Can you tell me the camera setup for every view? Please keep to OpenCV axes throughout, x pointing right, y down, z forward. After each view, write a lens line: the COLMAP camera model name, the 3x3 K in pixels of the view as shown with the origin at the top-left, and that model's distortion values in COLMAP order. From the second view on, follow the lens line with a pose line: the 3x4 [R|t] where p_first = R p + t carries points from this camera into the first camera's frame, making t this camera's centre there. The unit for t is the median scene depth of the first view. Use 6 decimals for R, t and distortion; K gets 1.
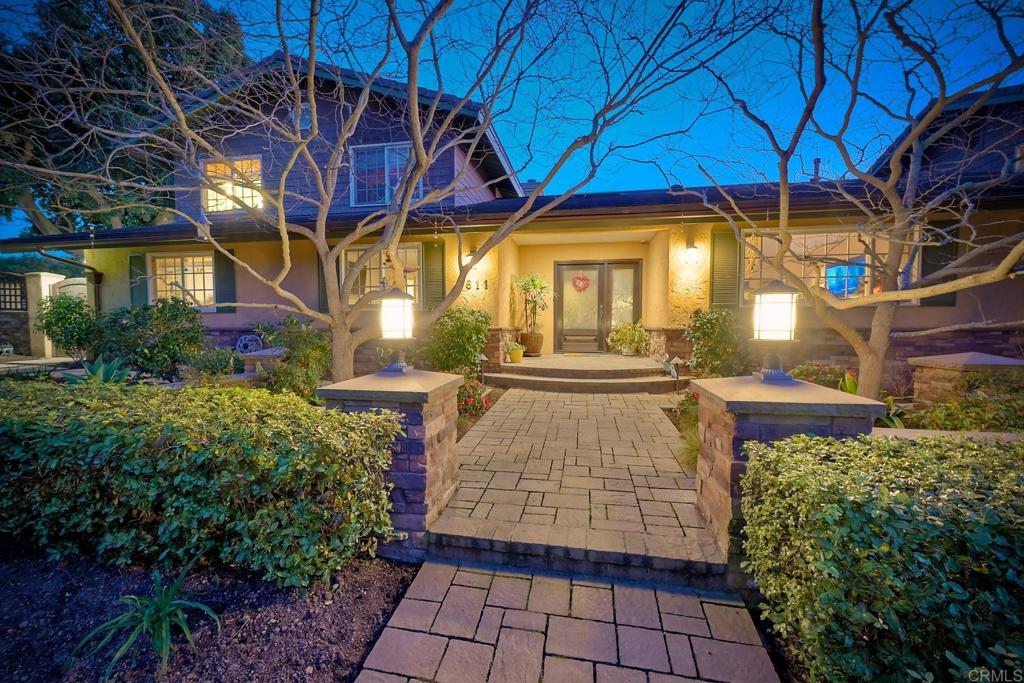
lens RADIAL K [[408.3, 0, 512.0], [0, 408.3, 341.5], [0, 0, 1]] dist [-0.000767, -0.000061]
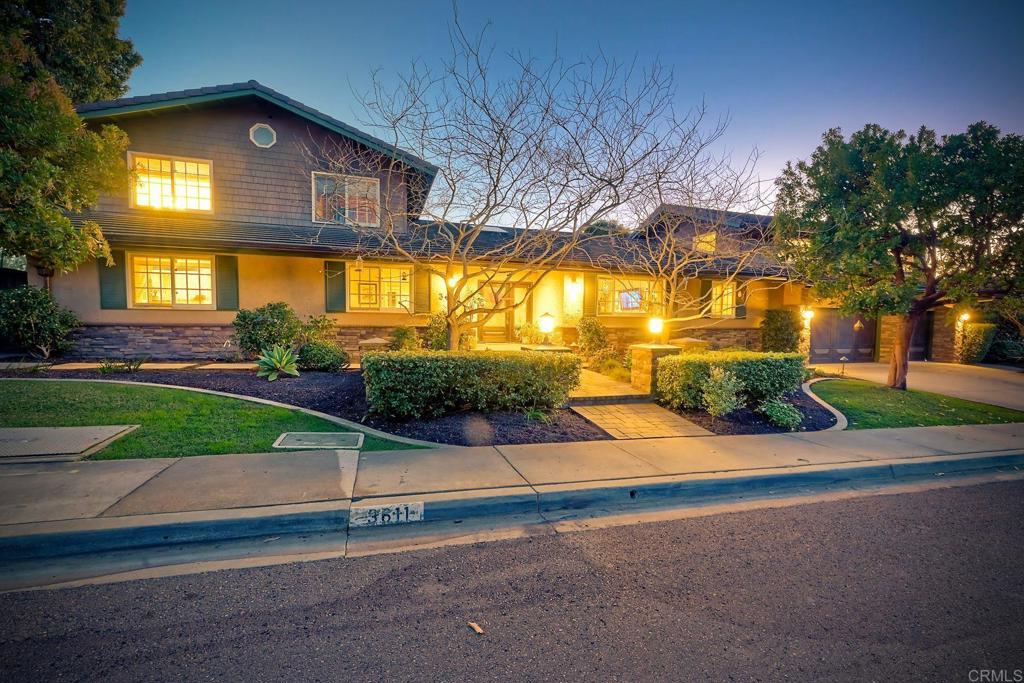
lens RADIAL K [[408.3, 0, 512.0], [0, 408.3, 341.5], [0, 0, 1]] dist [-0.000767, -0.000061]
pose [[0.882141, -0.010345, 0.470871, -0.491819], [0.006001, 0.999924, 0.010726, 0.007378], [-0.470947, -0.006636, 0.882137, -0.350958]]
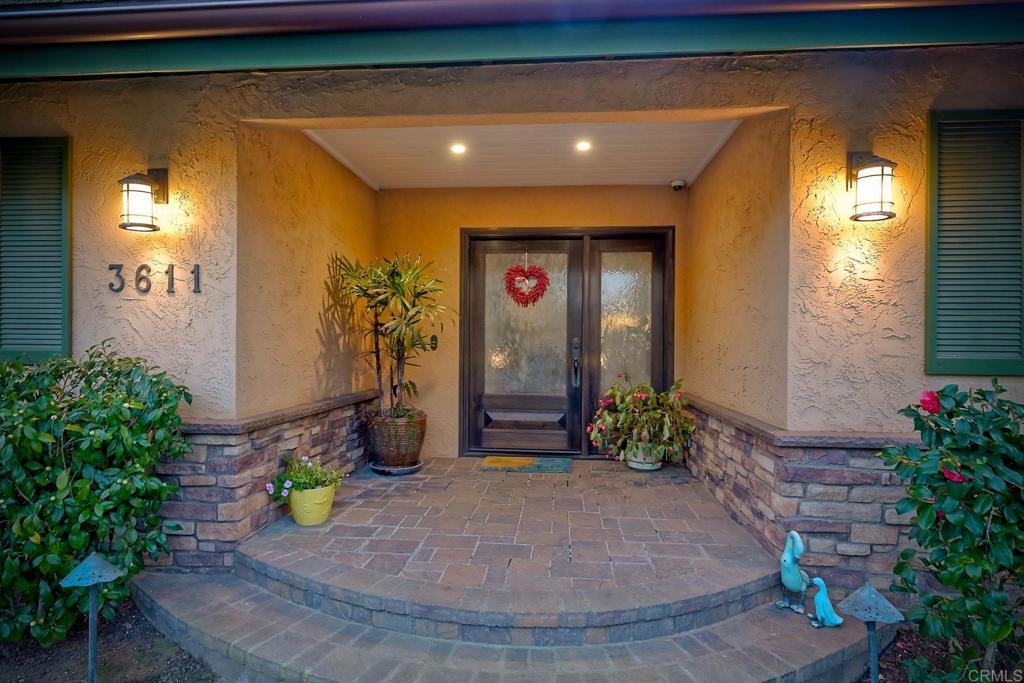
lens RADIAL K [[570.4, 0, 512.0], [0, 570.4, 341.5], [0, 0, 1]] dist [-0.000220, -0.000020]
pose [[0.995410, 0.011375, 0.095020, 0.104556], [-0.006713, 0.998764, -0.049241, -0.059859], [-0.095463, 0.048377, 0.994257, 0.455614]]
